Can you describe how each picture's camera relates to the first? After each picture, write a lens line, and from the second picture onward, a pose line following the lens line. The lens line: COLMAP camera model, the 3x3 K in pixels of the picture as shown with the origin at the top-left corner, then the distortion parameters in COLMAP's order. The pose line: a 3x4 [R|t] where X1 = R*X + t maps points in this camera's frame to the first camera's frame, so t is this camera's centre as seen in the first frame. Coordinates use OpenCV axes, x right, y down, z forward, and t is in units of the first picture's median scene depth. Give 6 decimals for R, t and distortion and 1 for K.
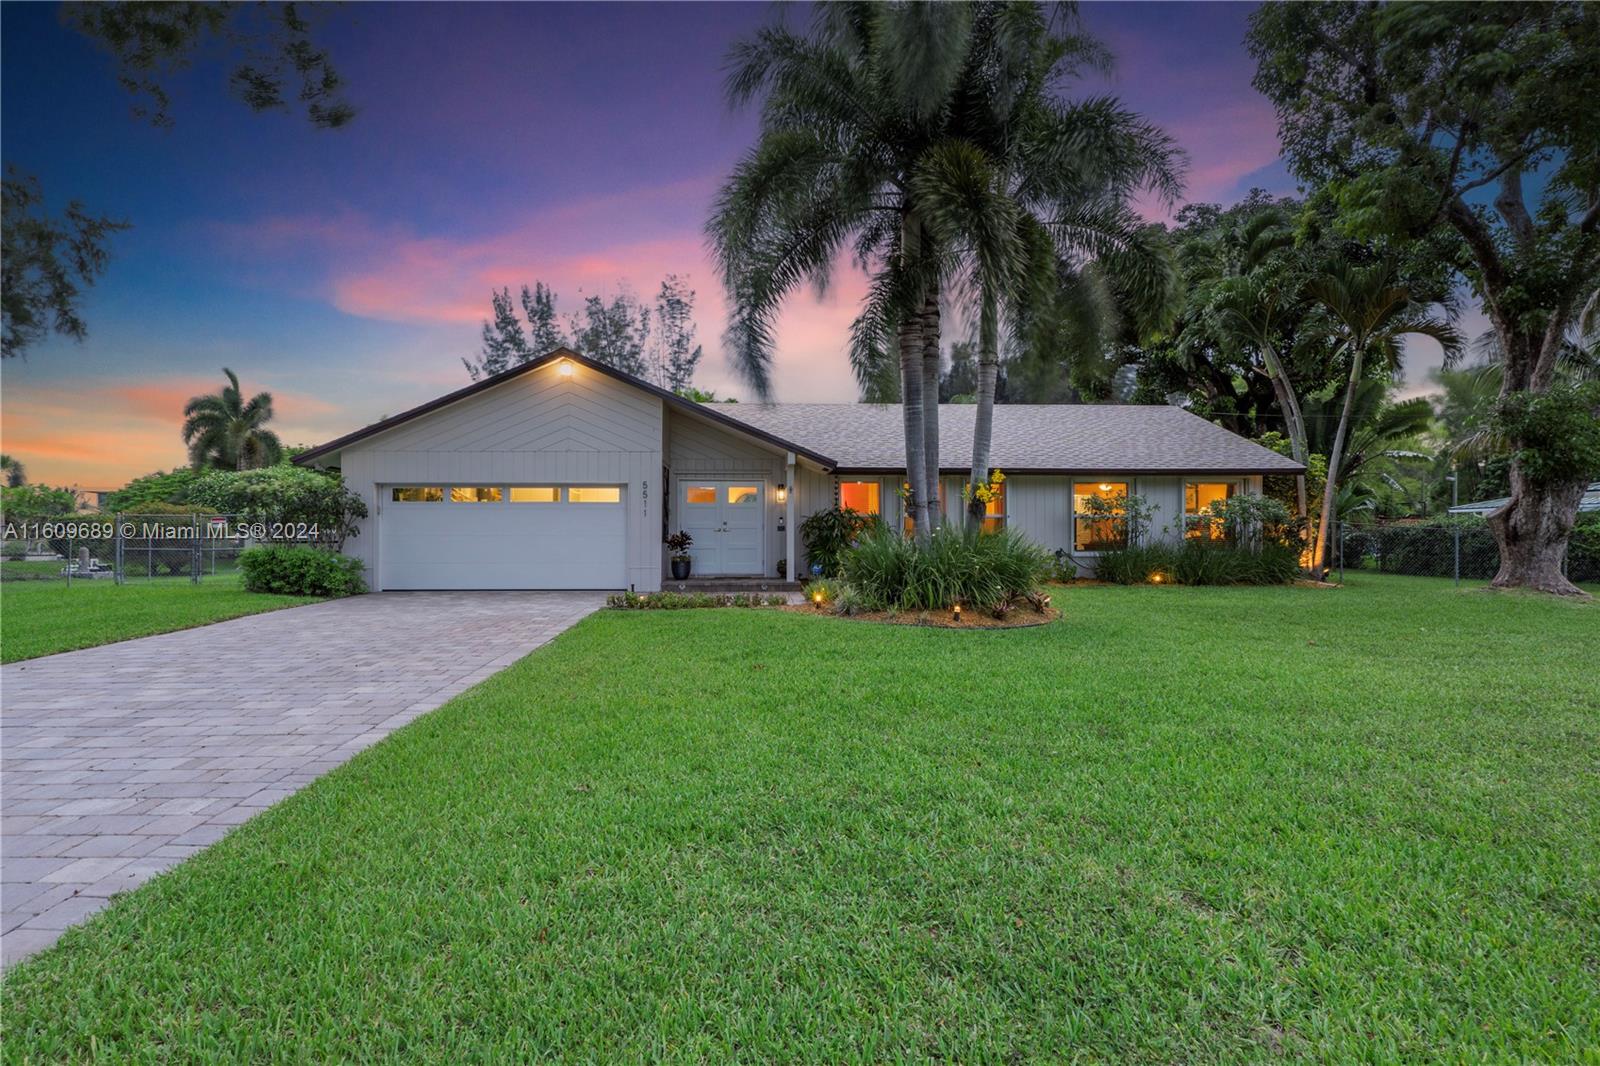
lens RADIAL K [[804.0, 0, 800.0], [0, 804.0, 533.0], [0, 0, 1]] dist [0.000365, 0.000586]
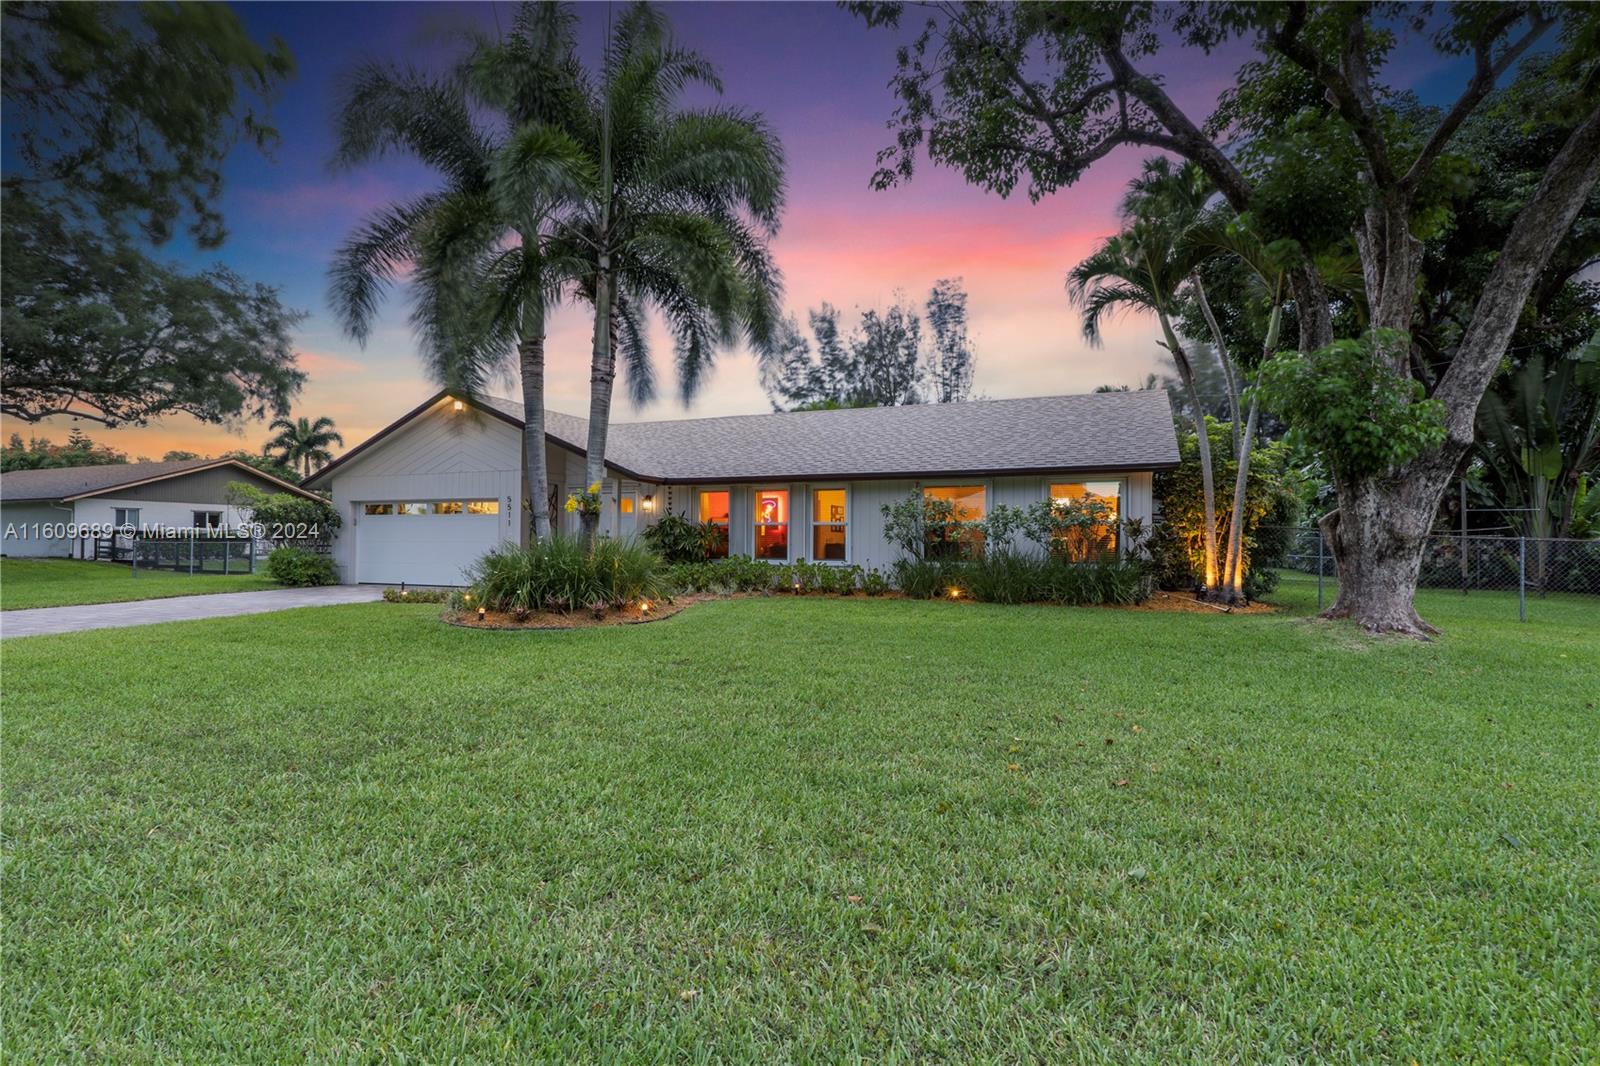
lens RADIAL K [[816.0, 0, 800.0], [0, 816.0, 533.0], [0, 0, 1]] dist [0.000157, 0.000148]
pose [[0.901822, 0.000240, -0.432107, 0.663526], [-0.003839, 0.999965, -0.007458, -0.002526], [0.432090, 0.008385, 0.901792, 0.108803]]
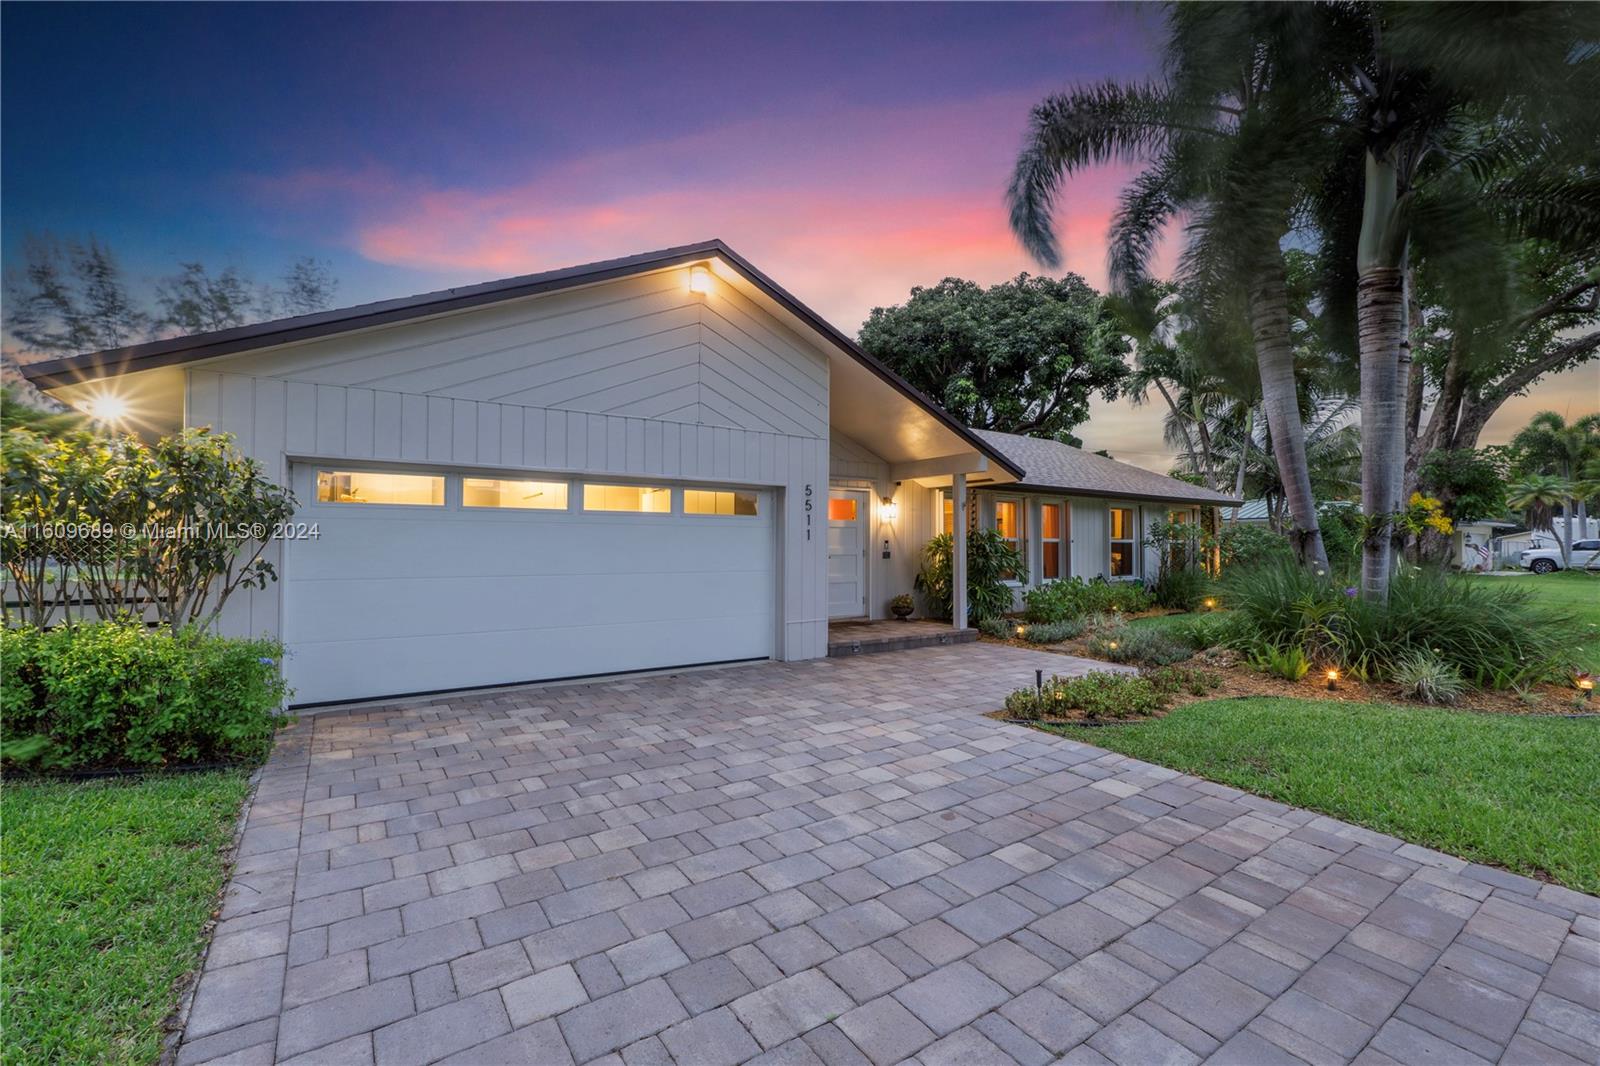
lens RADIAL K [[670.1, 0, 788.0], [0, 670.1, 534.7], [0, 0, 1]] dist [-0.001482, -0.005364]
pose [[0.857955, 0.011747, 0.513591, -0.452149], [-0.004781, 0.999878, -0.014883, -0.016039], [-0.513703, 0.010314, 0.857906, 0.529133]]
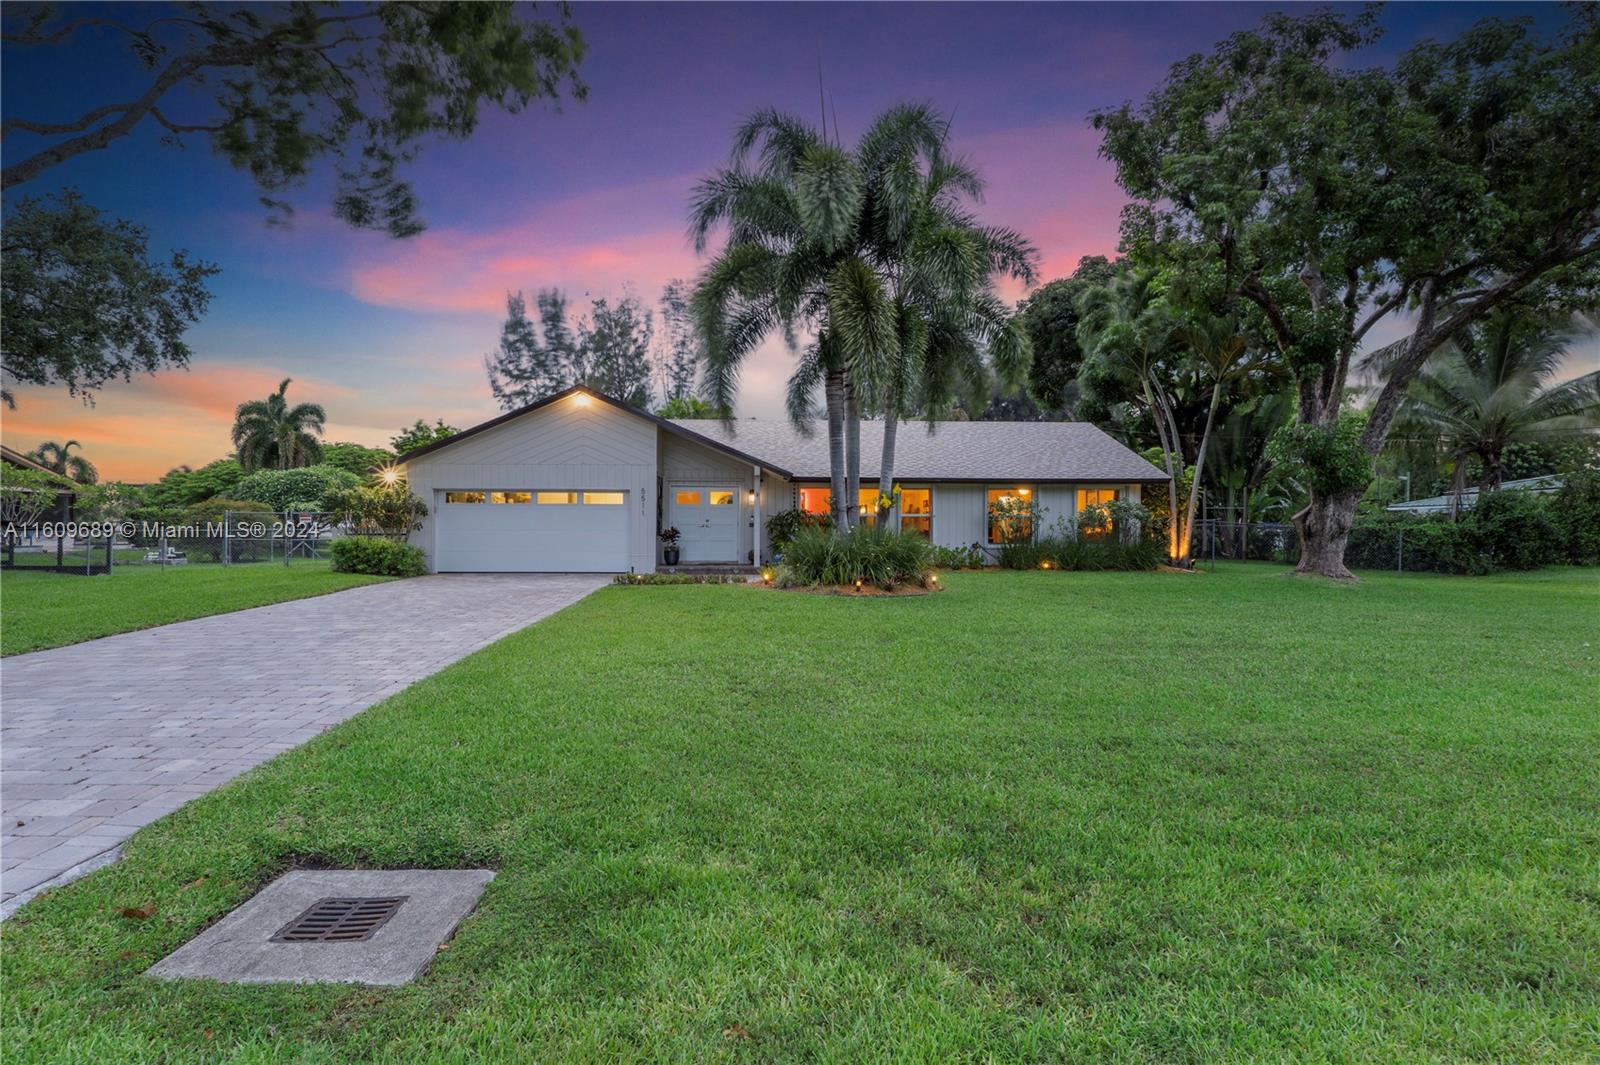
lens RADIAL K [[804.0, 0, 800.0], [0, 804.0, 532.5], [0, 0, 1]] dist [0.000365, 0.000586]
pose [[0.999974, 0.003912, -0.006108, 0.062101], [-0.003862, 0.999959, 0.008222, -0.004641], [0.006140, -0.008199, 0.999948, -0.266056]]
